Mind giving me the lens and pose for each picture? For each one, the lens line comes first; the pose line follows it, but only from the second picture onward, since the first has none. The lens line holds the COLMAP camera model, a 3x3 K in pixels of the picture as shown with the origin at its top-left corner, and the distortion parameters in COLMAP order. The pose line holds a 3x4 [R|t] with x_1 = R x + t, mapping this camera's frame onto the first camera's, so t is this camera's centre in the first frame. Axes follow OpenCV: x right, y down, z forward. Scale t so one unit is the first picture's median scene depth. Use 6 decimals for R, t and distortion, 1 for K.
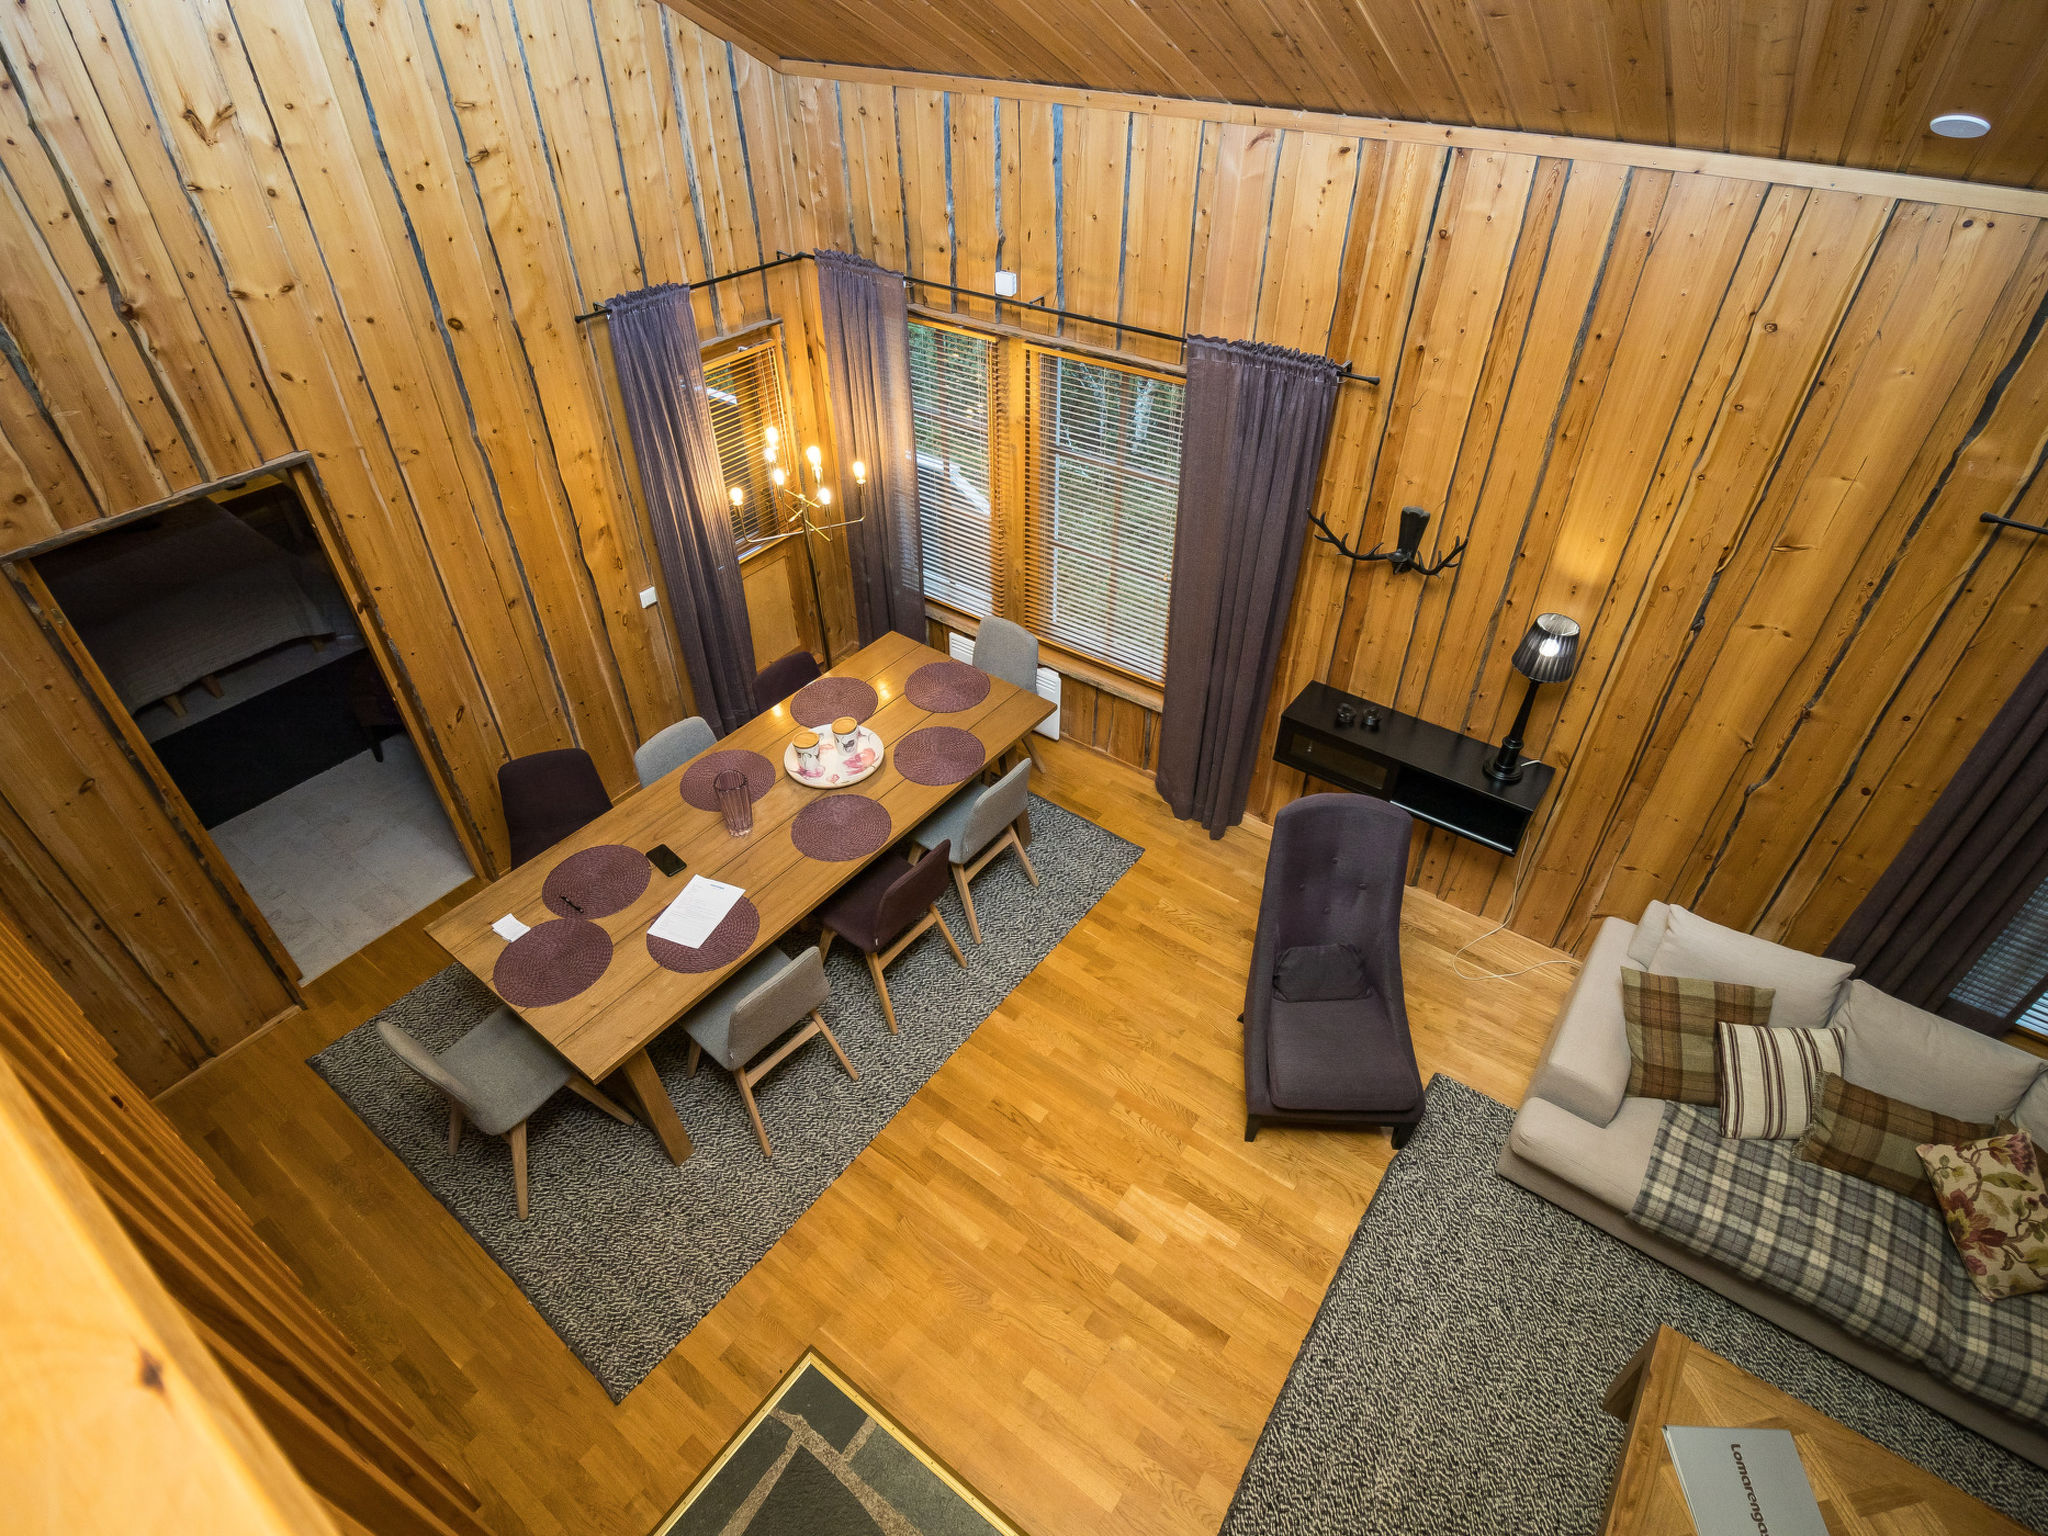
lens RADIAL K [[1068.5, 0, 1022.7], [0, 1068.5, 758.1], [0, 0, 1]] dist [0.002980, -0.013788]
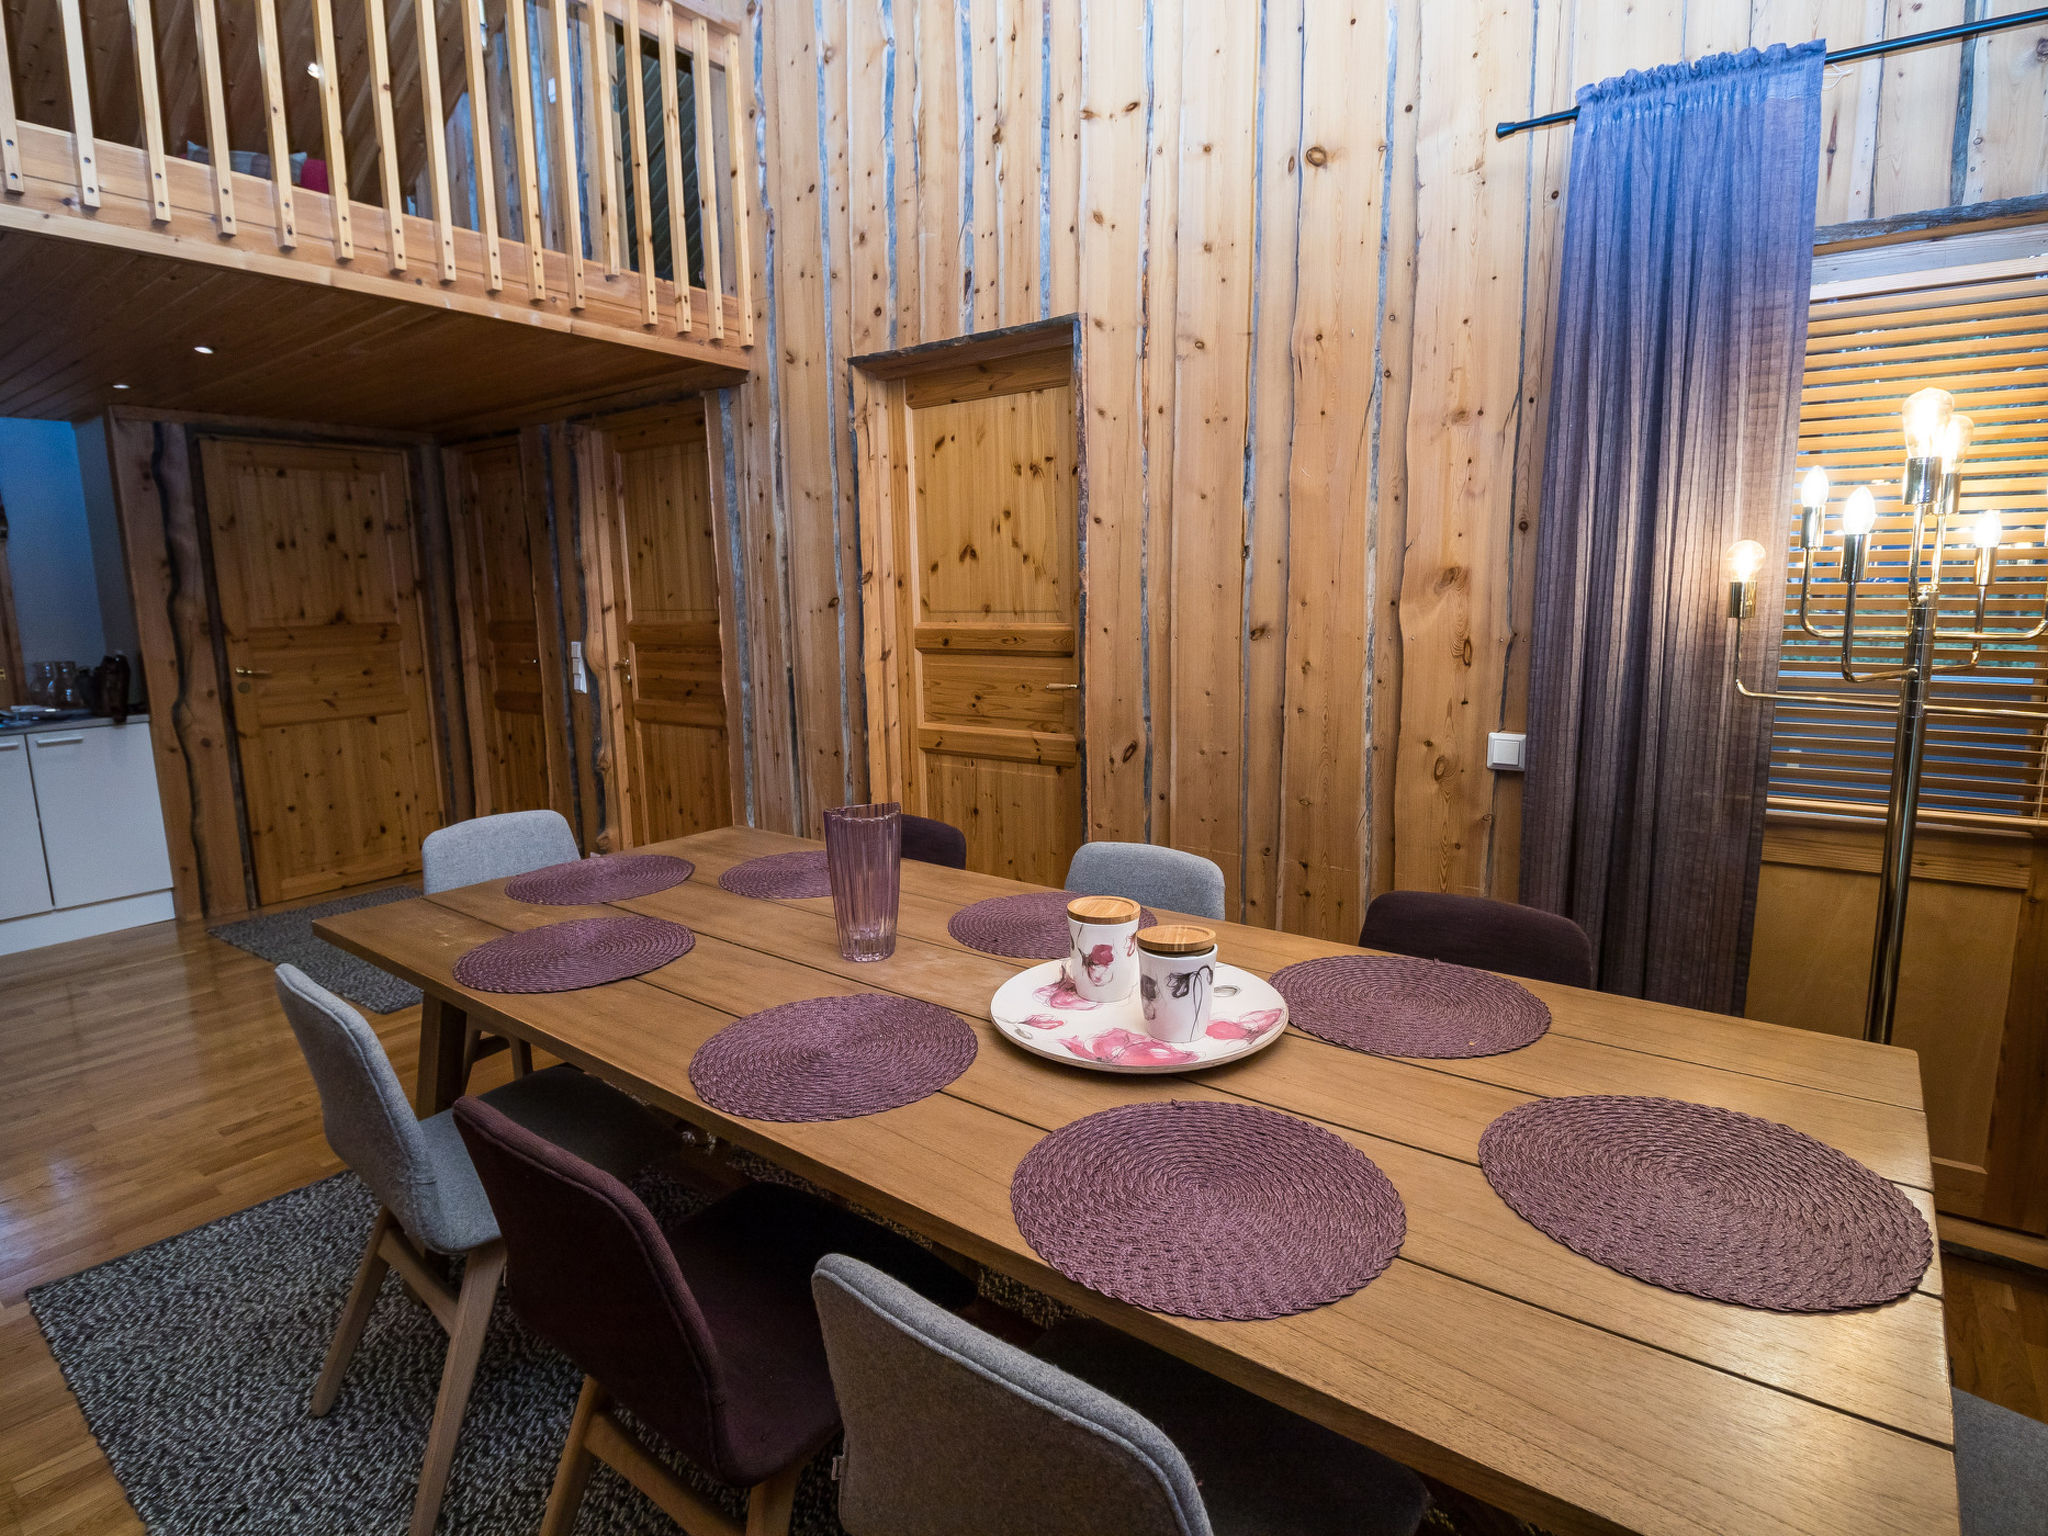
lens RADIAL K [[1068.5, 0, 1024.4], [0, 1068.5, 767.9], [0, 0, 1]] dist [0.002980, -0.013788]
pose [[-0.008189, 0.166362, -0.986031, 0.141852], [-0.620722, 0.772242, 0.135447, -0.083040], [0.783988, 0.613161, 0.096941, 0.865471]]
